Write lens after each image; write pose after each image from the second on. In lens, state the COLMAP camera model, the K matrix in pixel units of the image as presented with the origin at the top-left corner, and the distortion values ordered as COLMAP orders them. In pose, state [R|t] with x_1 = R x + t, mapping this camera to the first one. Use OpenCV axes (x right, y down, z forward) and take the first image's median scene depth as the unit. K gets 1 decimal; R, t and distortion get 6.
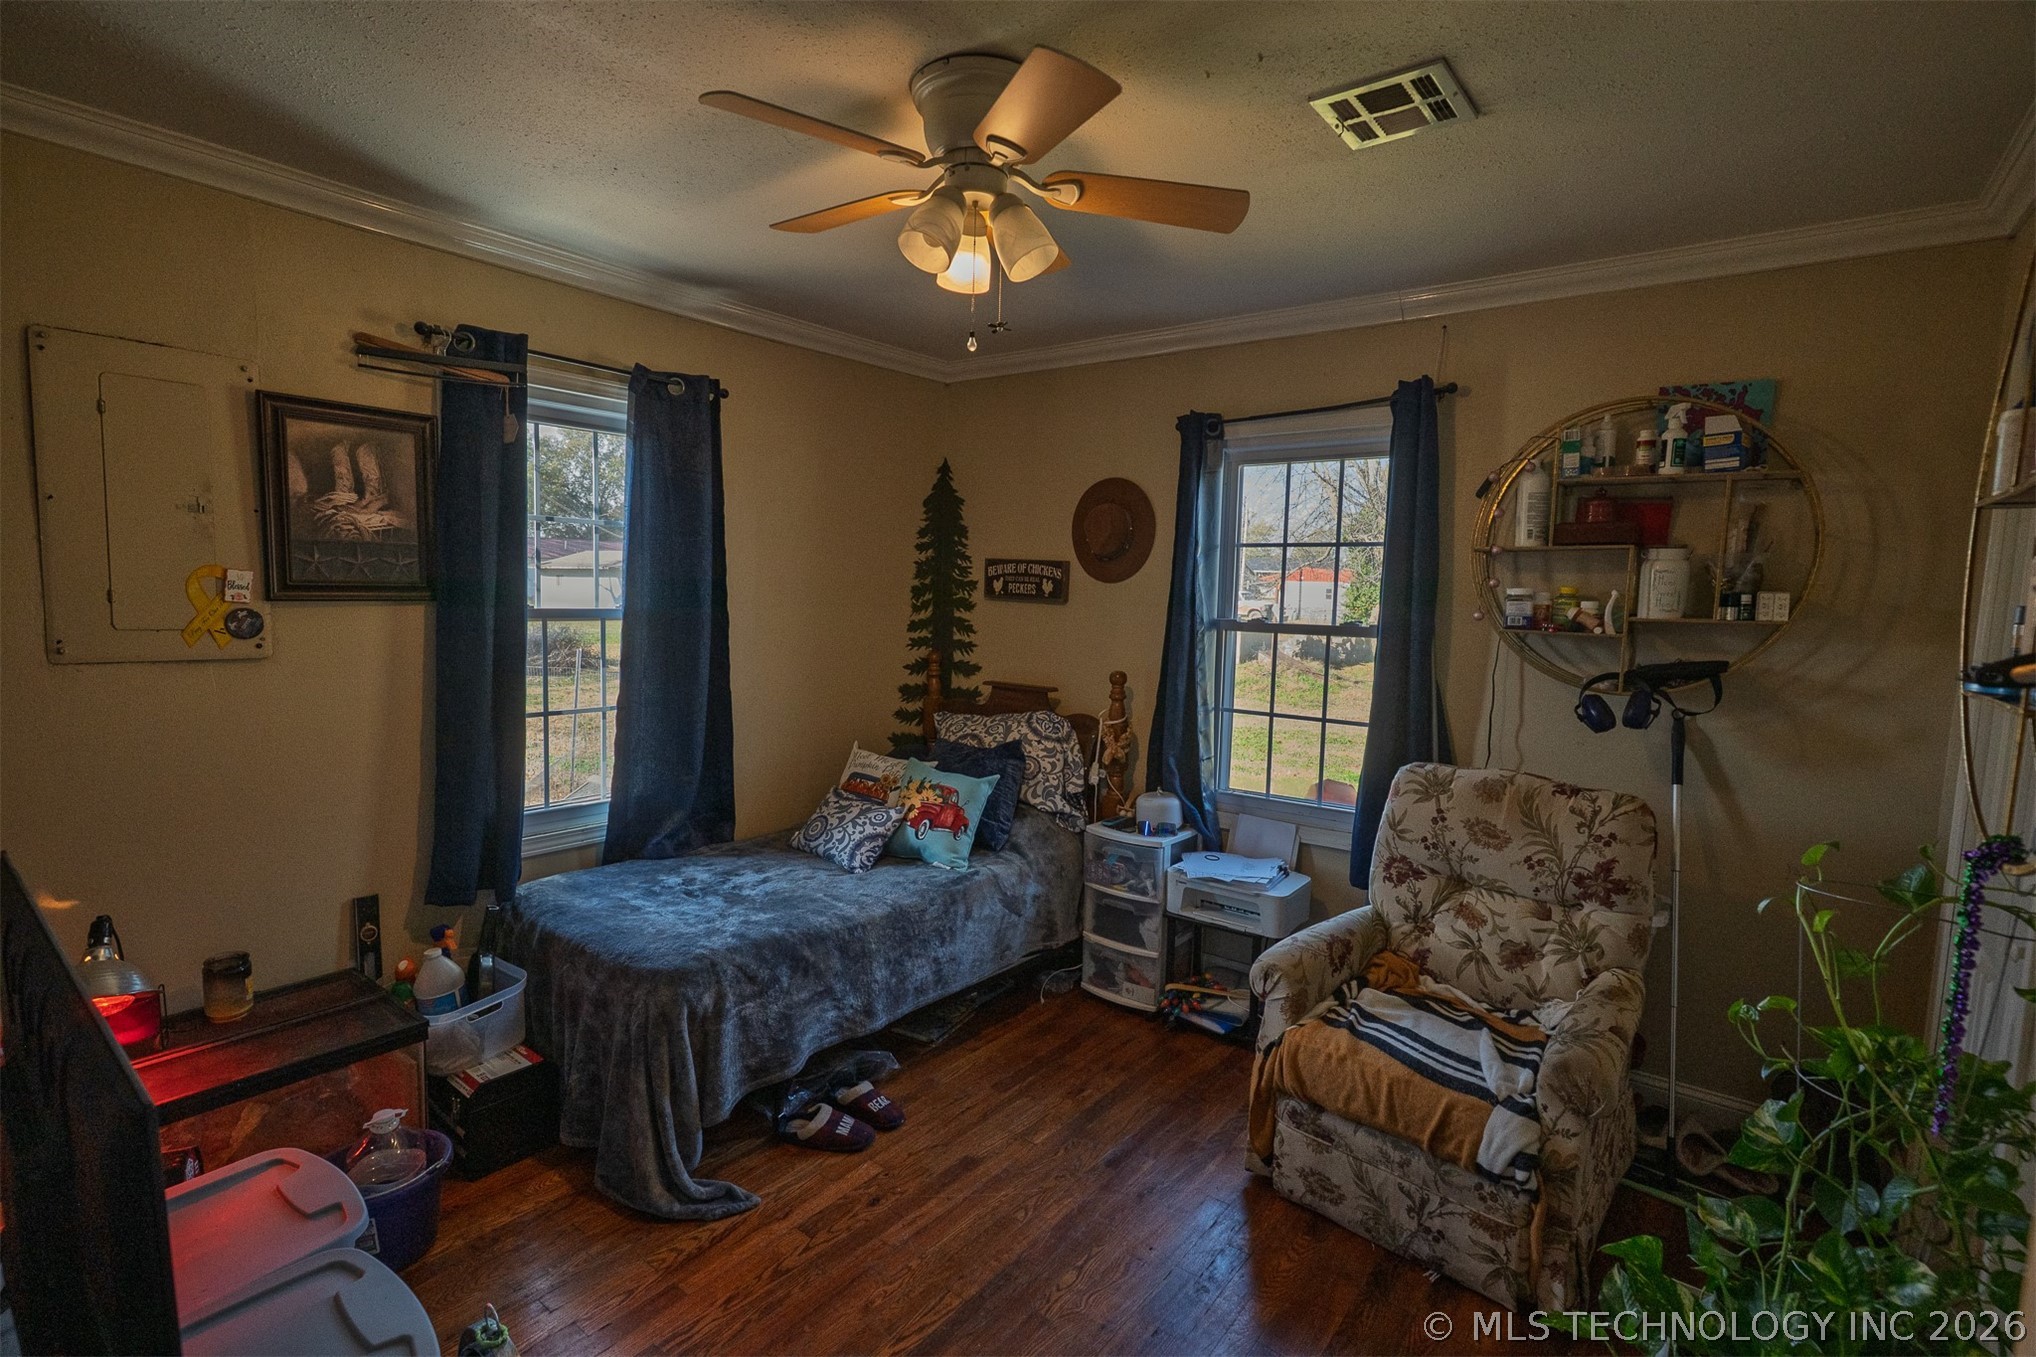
lens RADIAL K [[1027.3, 0, 1021.4], [0, 1027.3, 688.0], [0, 0, 1]] dist [-0.003872, 0.001918]
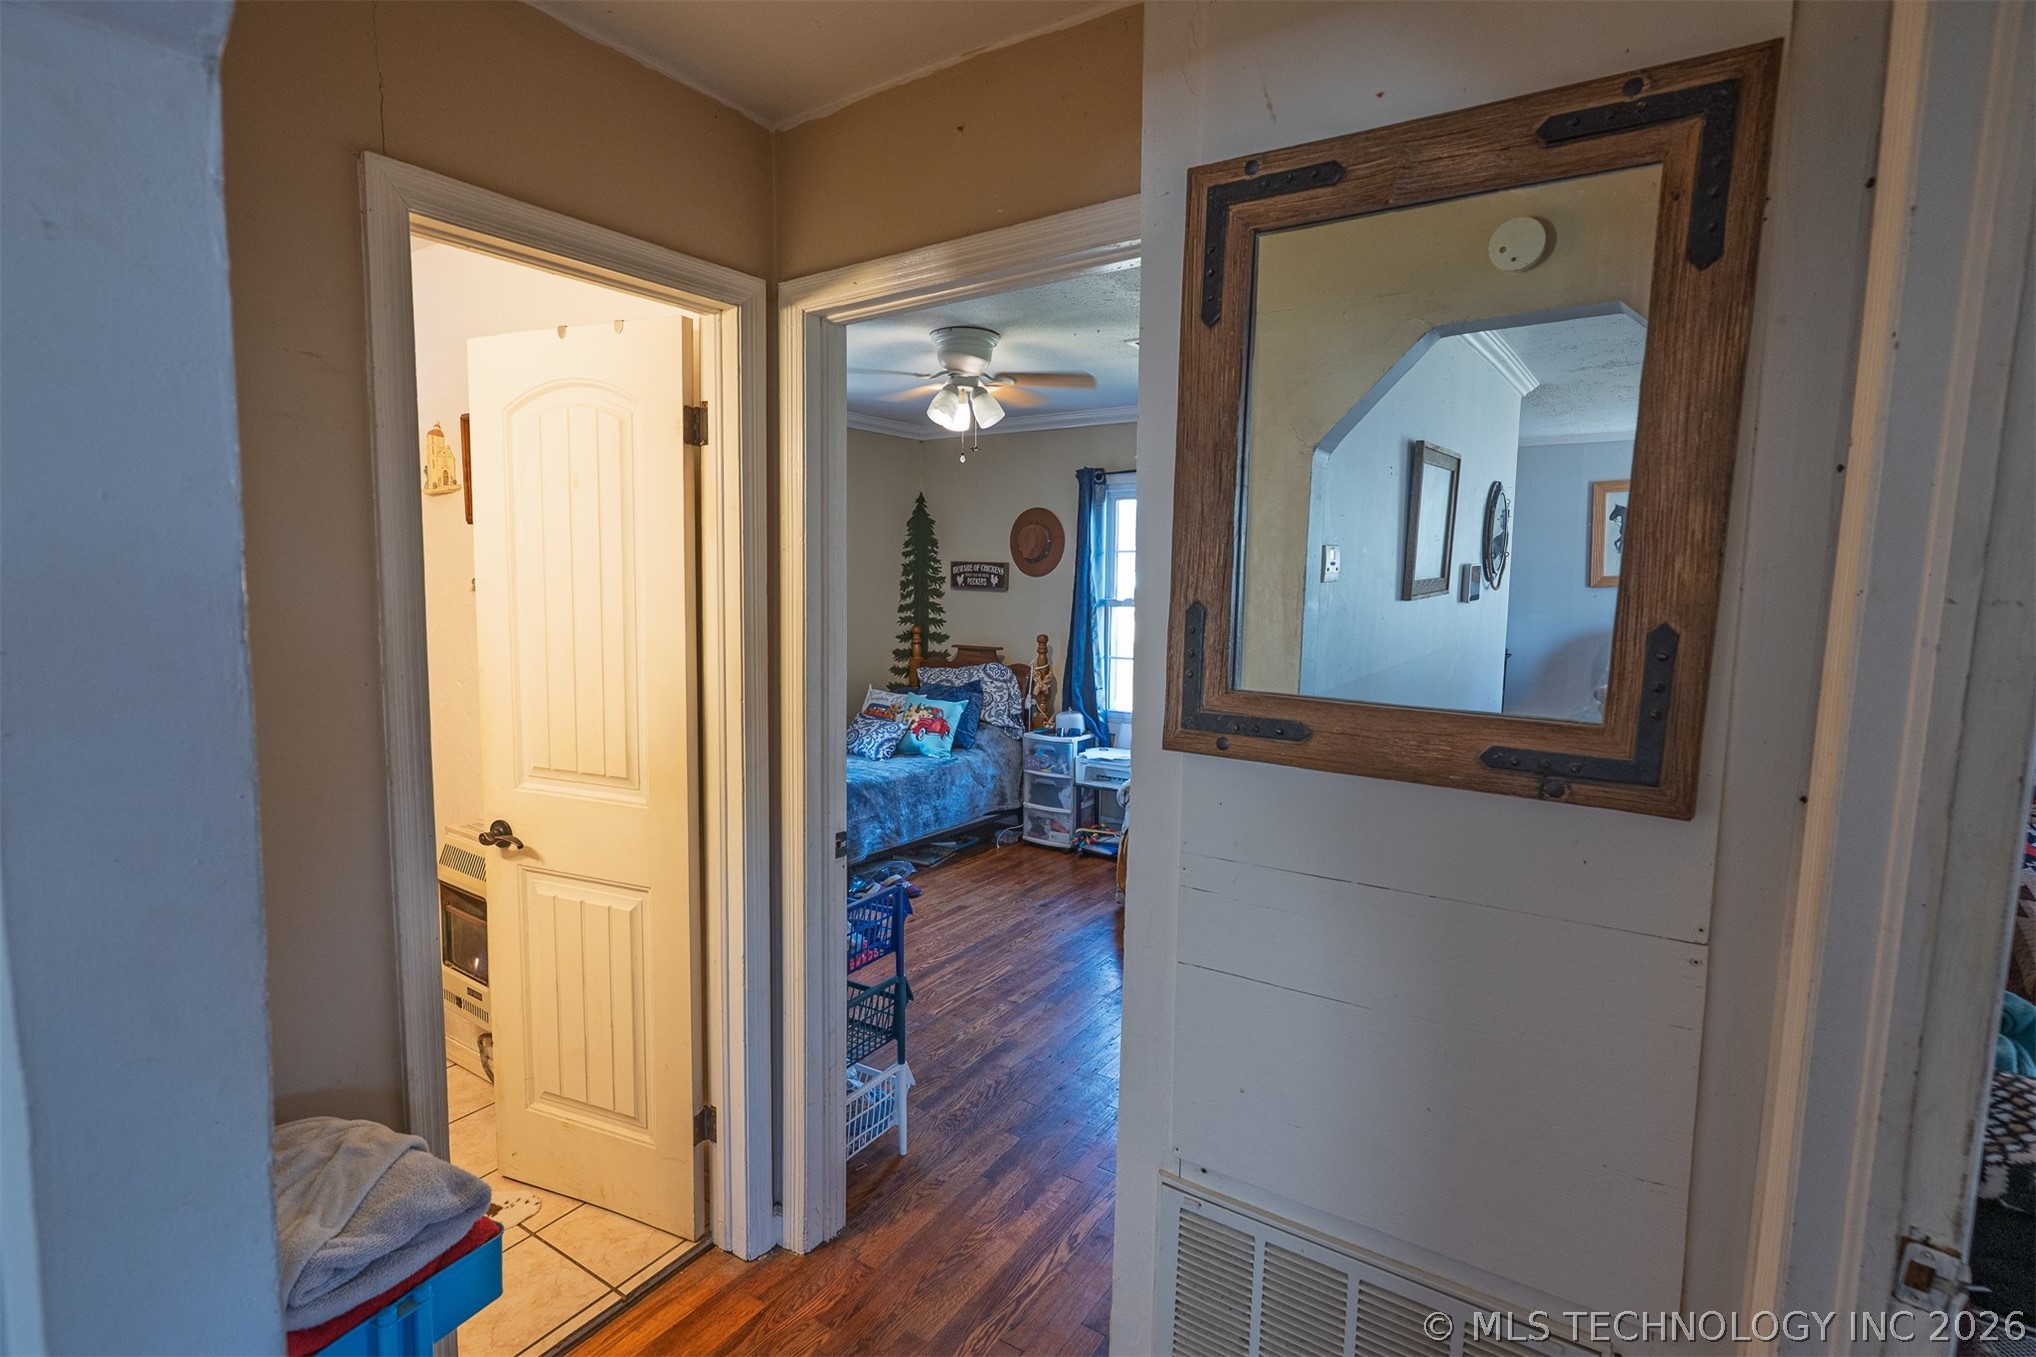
lens RADIAL K [[969.7, 0, 1024.2], [0, 969.7, 684.8], [0, 0, 1]] dist [0.002485, 0.000317]
pose [[0.997481, -0.022780, 0.067180, -0.033443], [0.022175, 0.999707, 0.009736, 0.046365], [-0.067382, -0.008222, 0.997693, -0.463484]]
